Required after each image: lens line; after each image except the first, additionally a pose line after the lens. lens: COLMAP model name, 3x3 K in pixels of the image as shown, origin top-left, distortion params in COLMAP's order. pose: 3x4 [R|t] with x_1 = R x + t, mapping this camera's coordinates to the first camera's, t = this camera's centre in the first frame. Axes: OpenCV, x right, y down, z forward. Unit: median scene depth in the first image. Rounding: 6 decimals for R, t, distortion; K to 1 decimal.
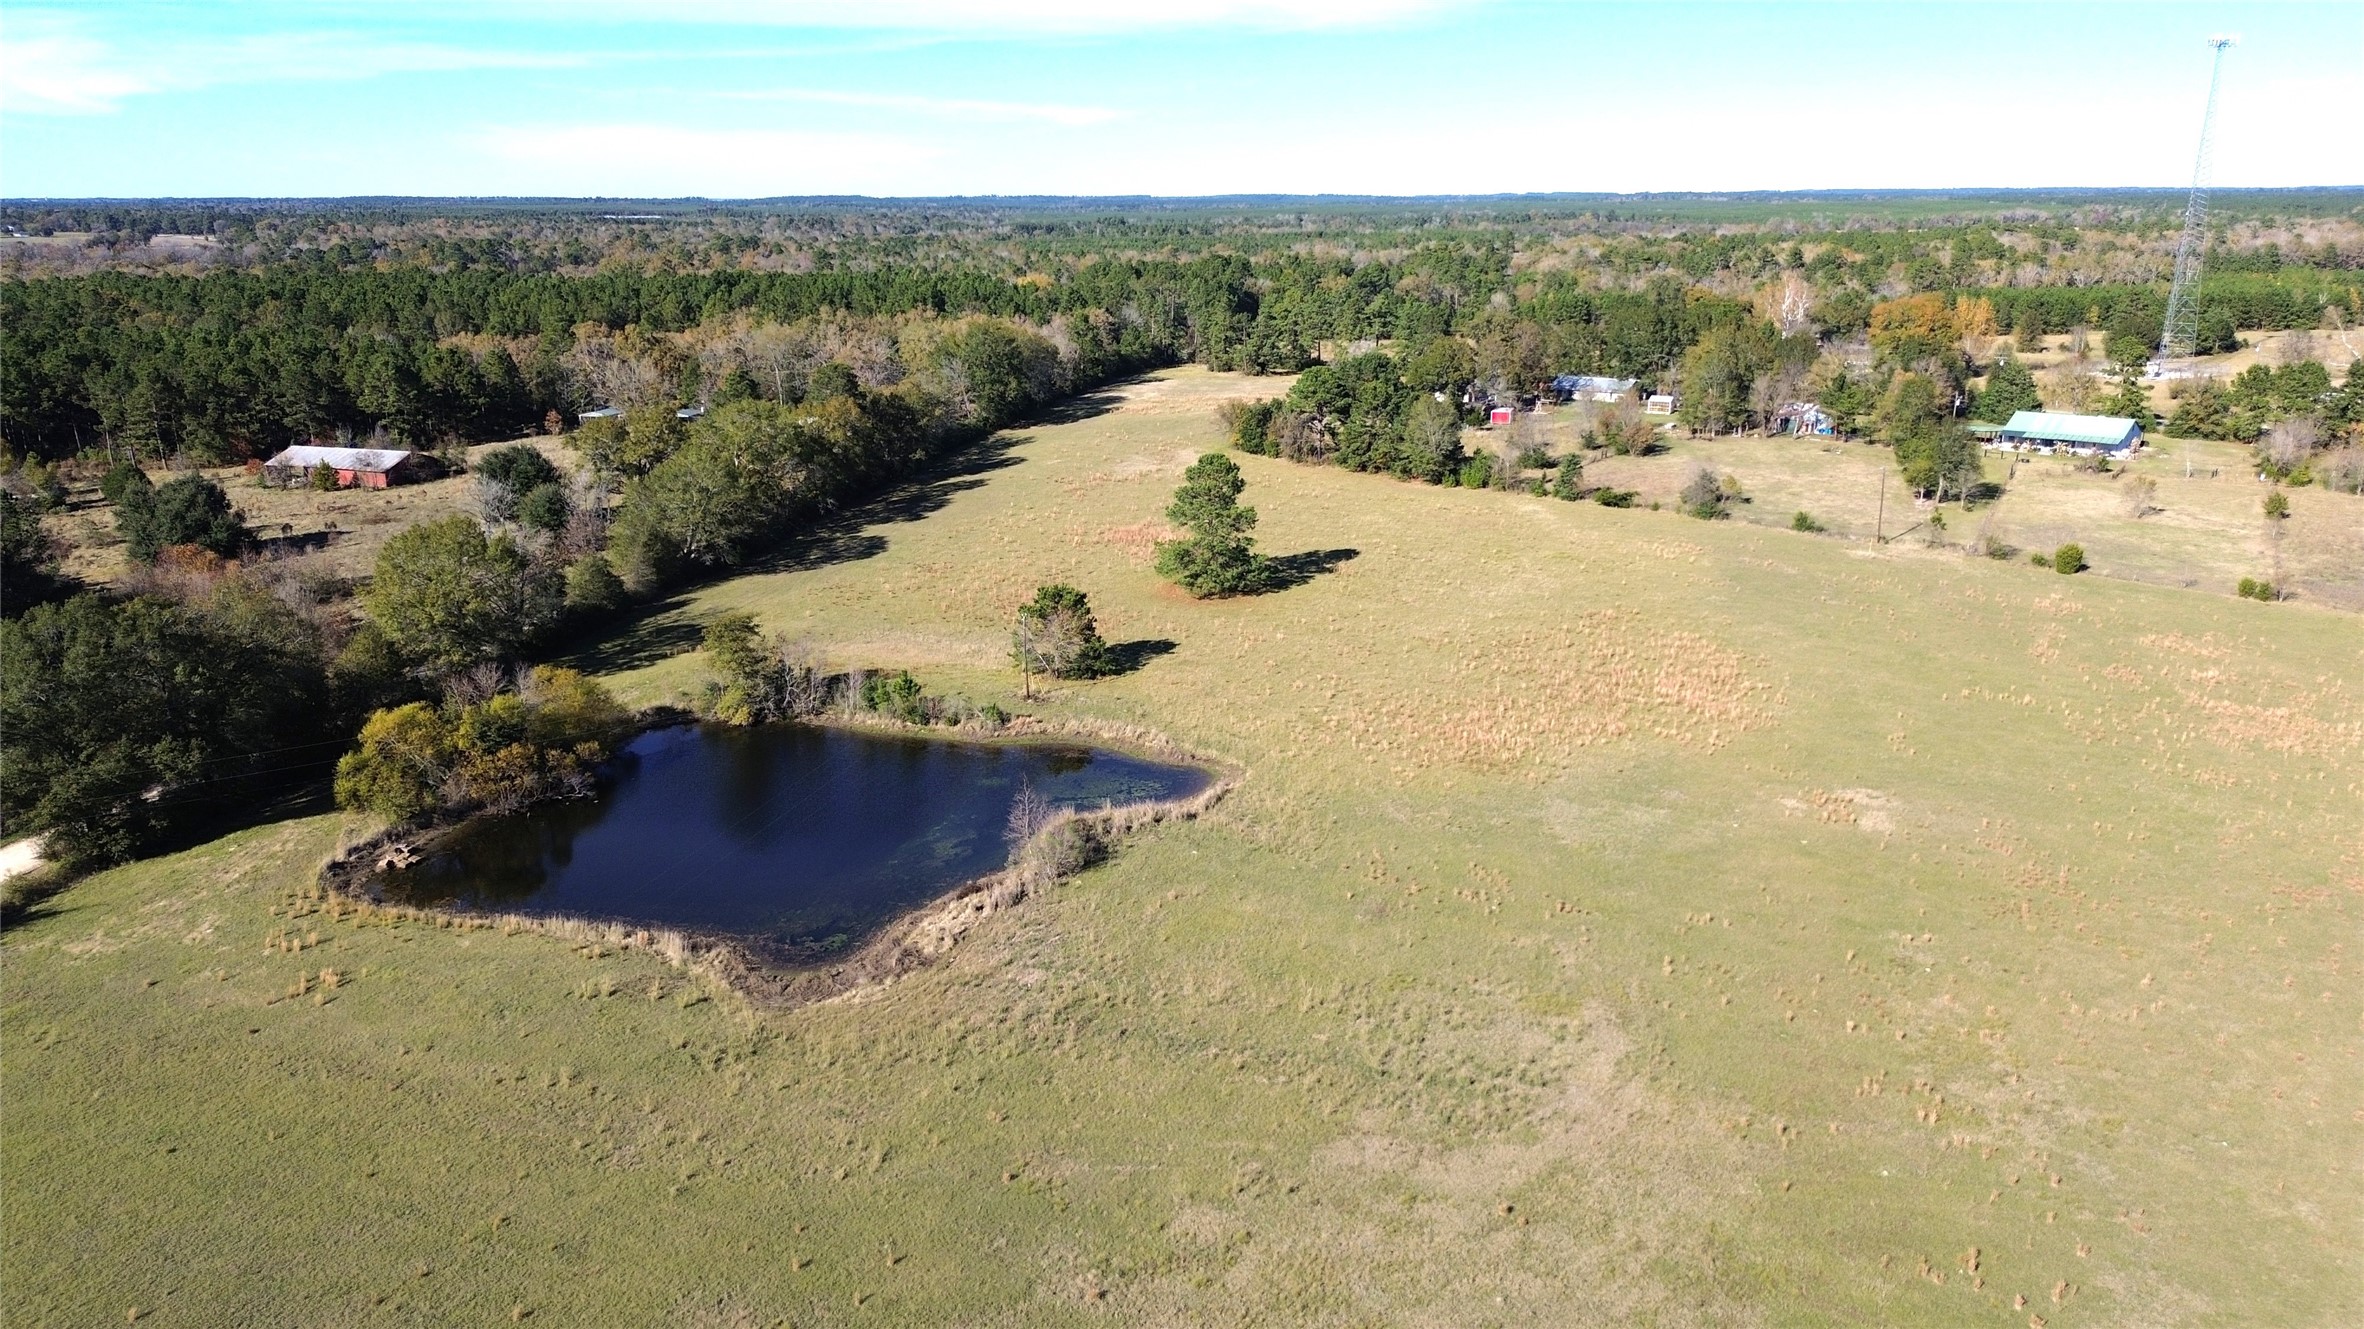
lens RADIAL K [[1655.5, 0, 1182.0], [0, 1655.5, 664.5], [0, 0, 1]] dist [0.003583, -0.003175]
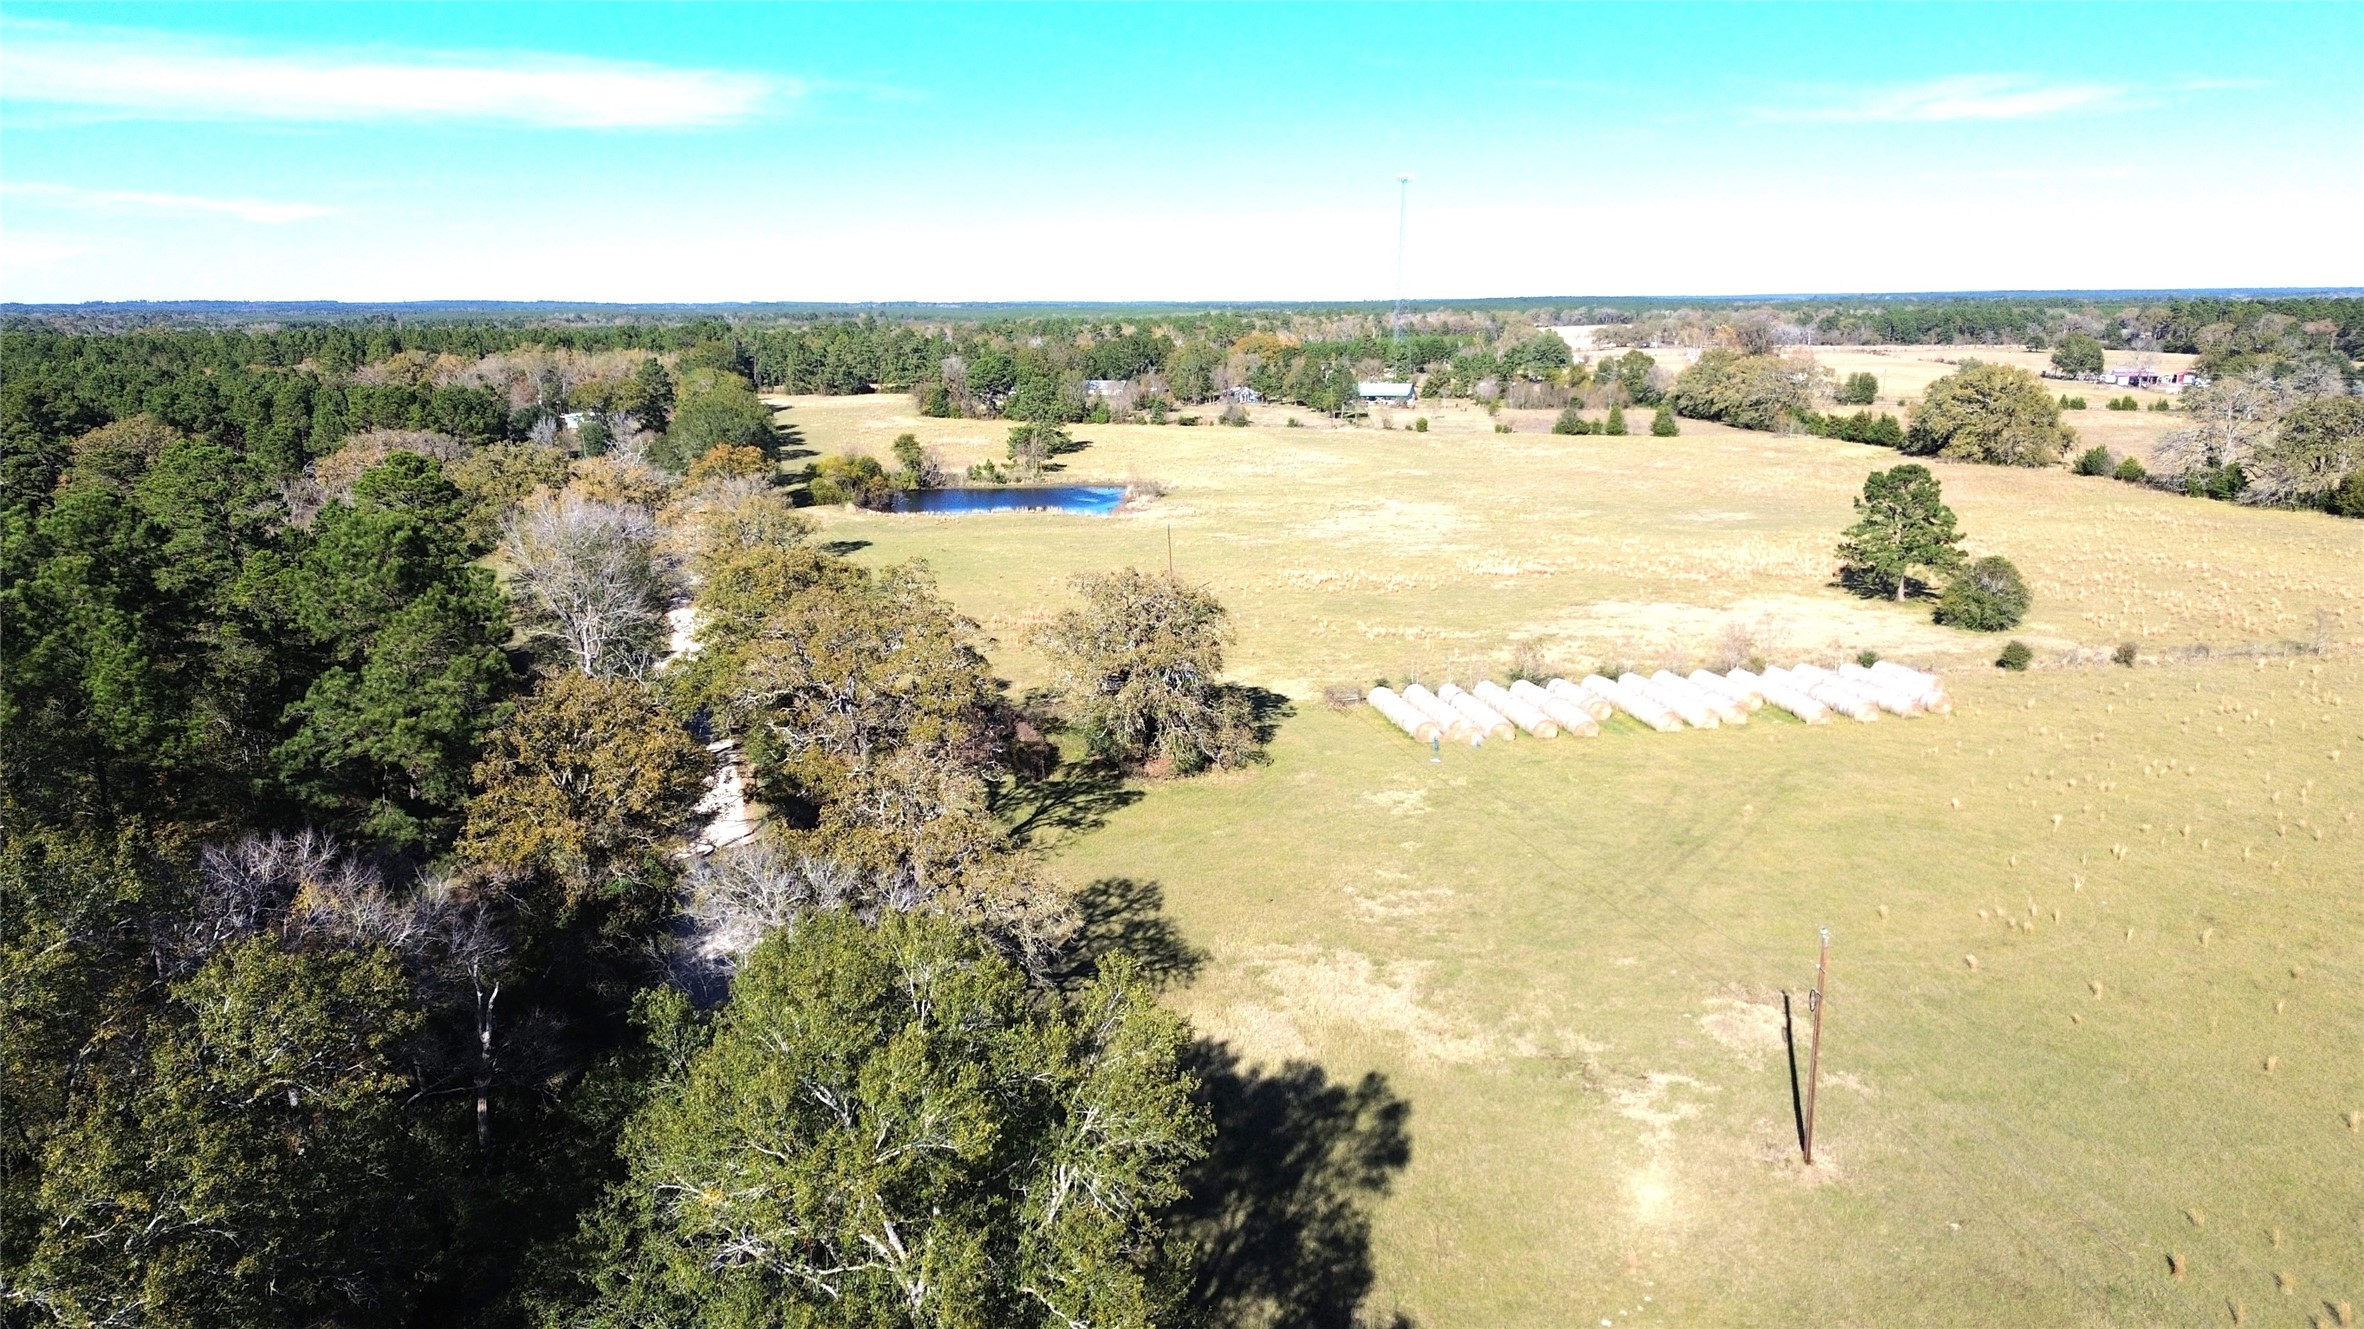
lens RADIAL K [[1638.6, 0, 1182.0], [0, 1638.6, 664.5], [0, 0, 1]] dist [0.121460, -0.182812]
pose [[0.899220, -0.095493, 0.426947, -0.456031], [0.121706, 0.991968, -0.034465, 0.191027], [-0.420227, 0.082954, 0.903619, -0.510741]]
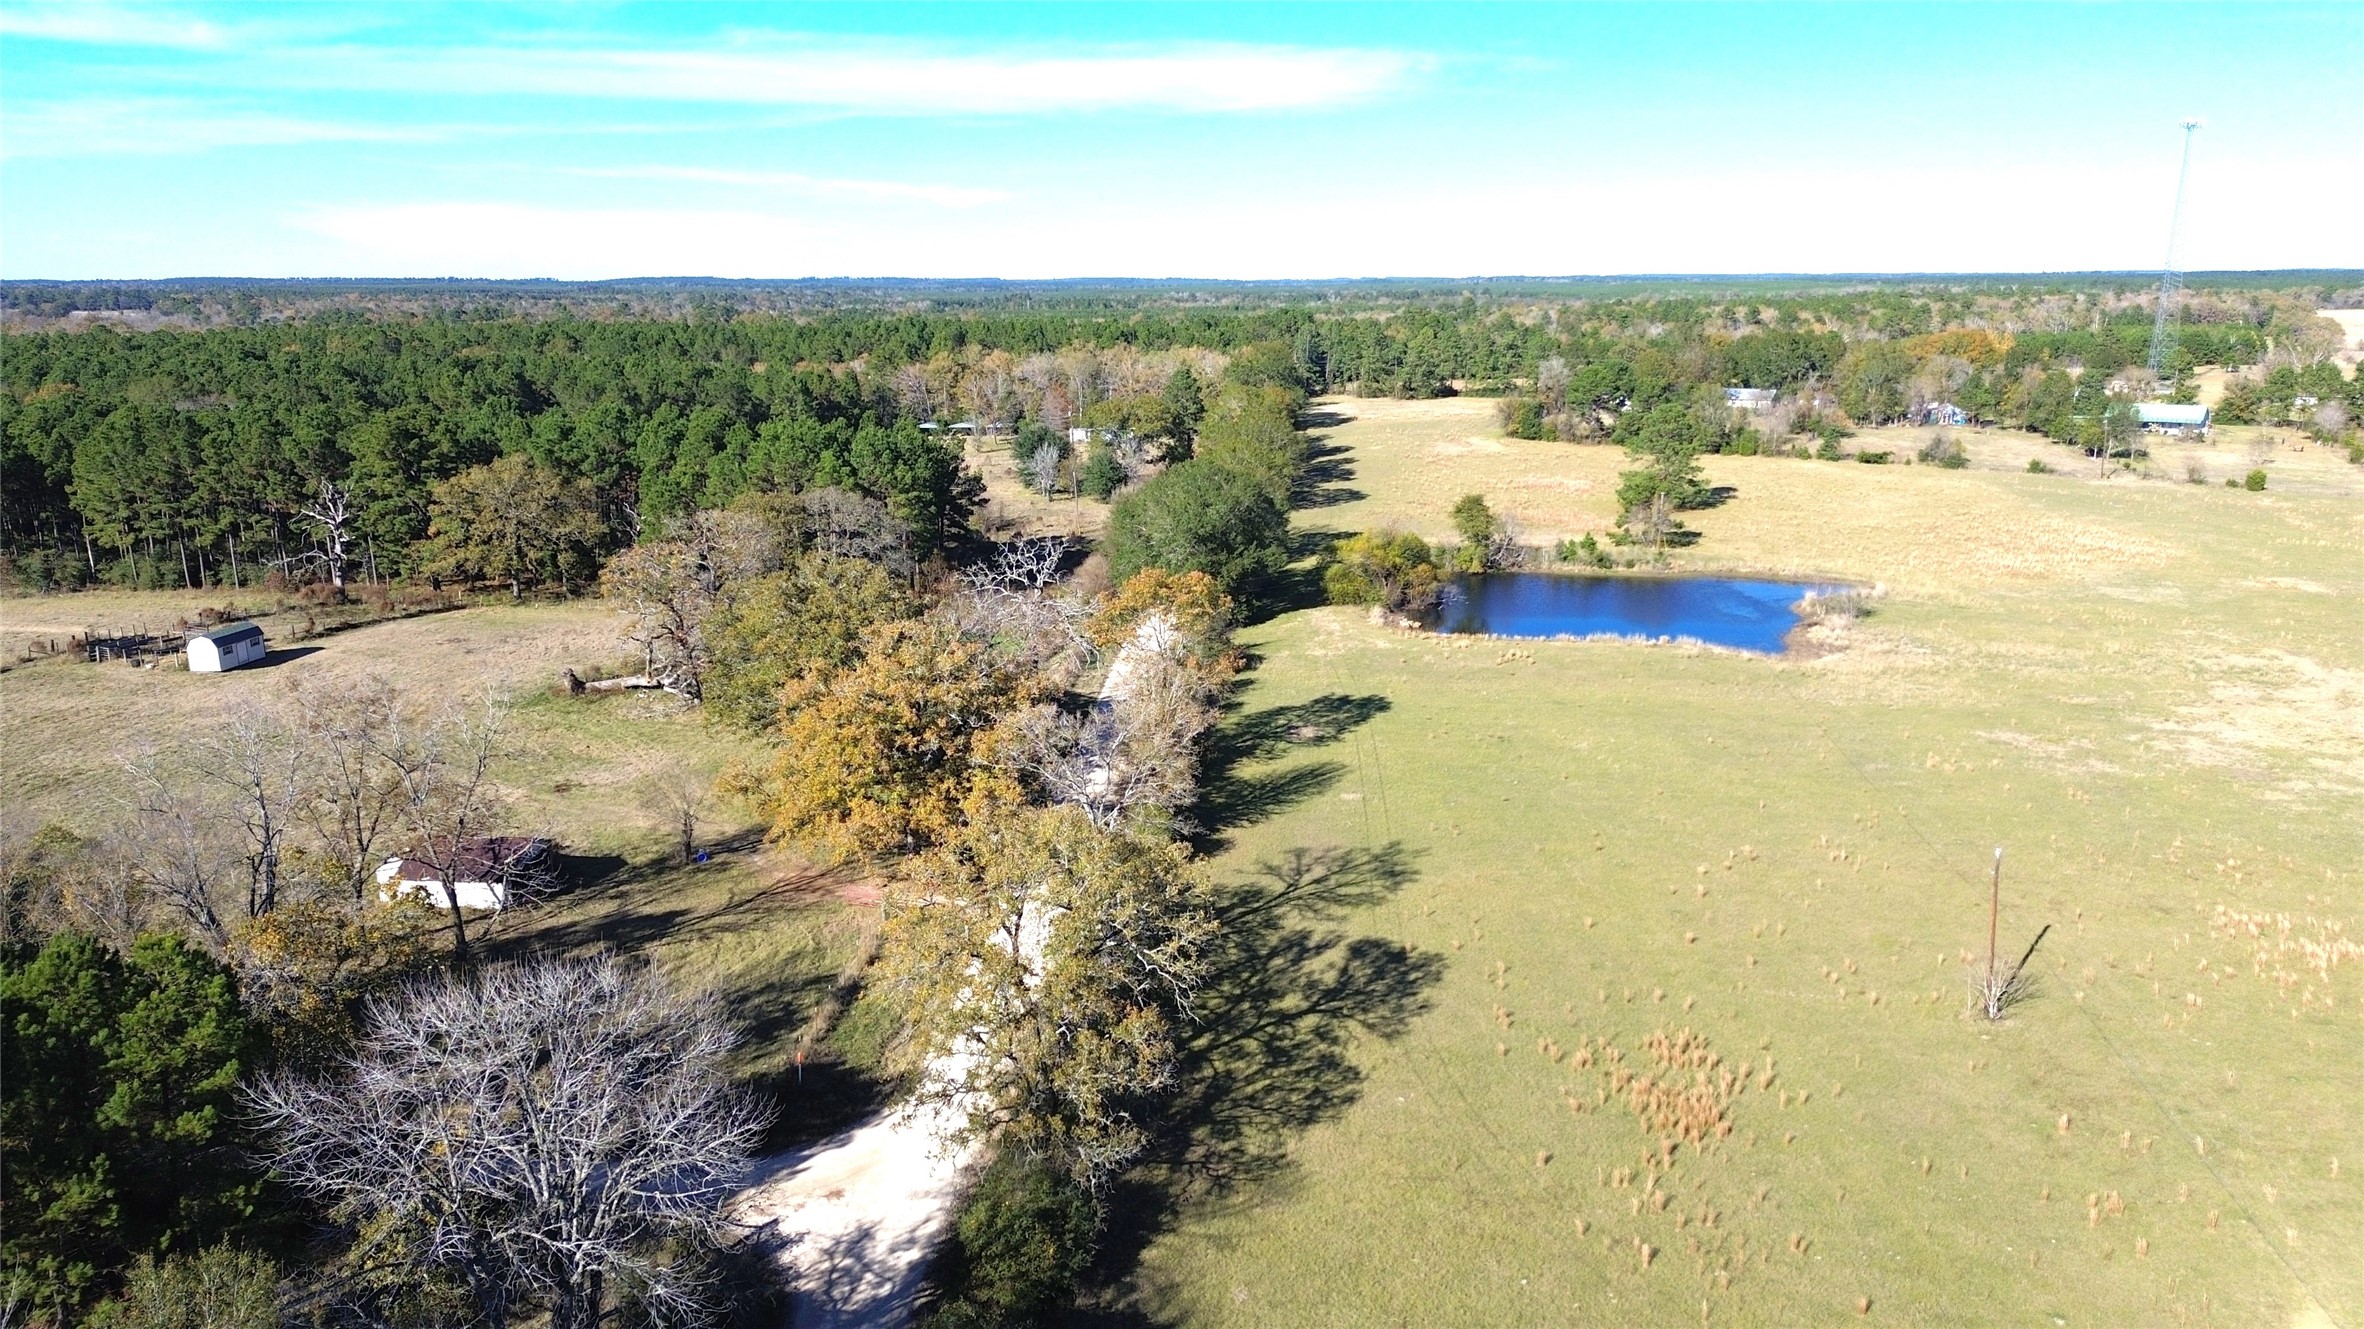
lens RADIAL K [[1647.8, 0, 1182.0], [0, 1647.8, 664.5], [0, 0, 1]] dist [0.088966, -0.097119]
pose [[0.995163, -0.020177, 0.096148, -0.355258], [0.024710, 0.998627, -0.046190, 0.094969], [-0.095084, 0.048342, 0.994295, -0.224746]]
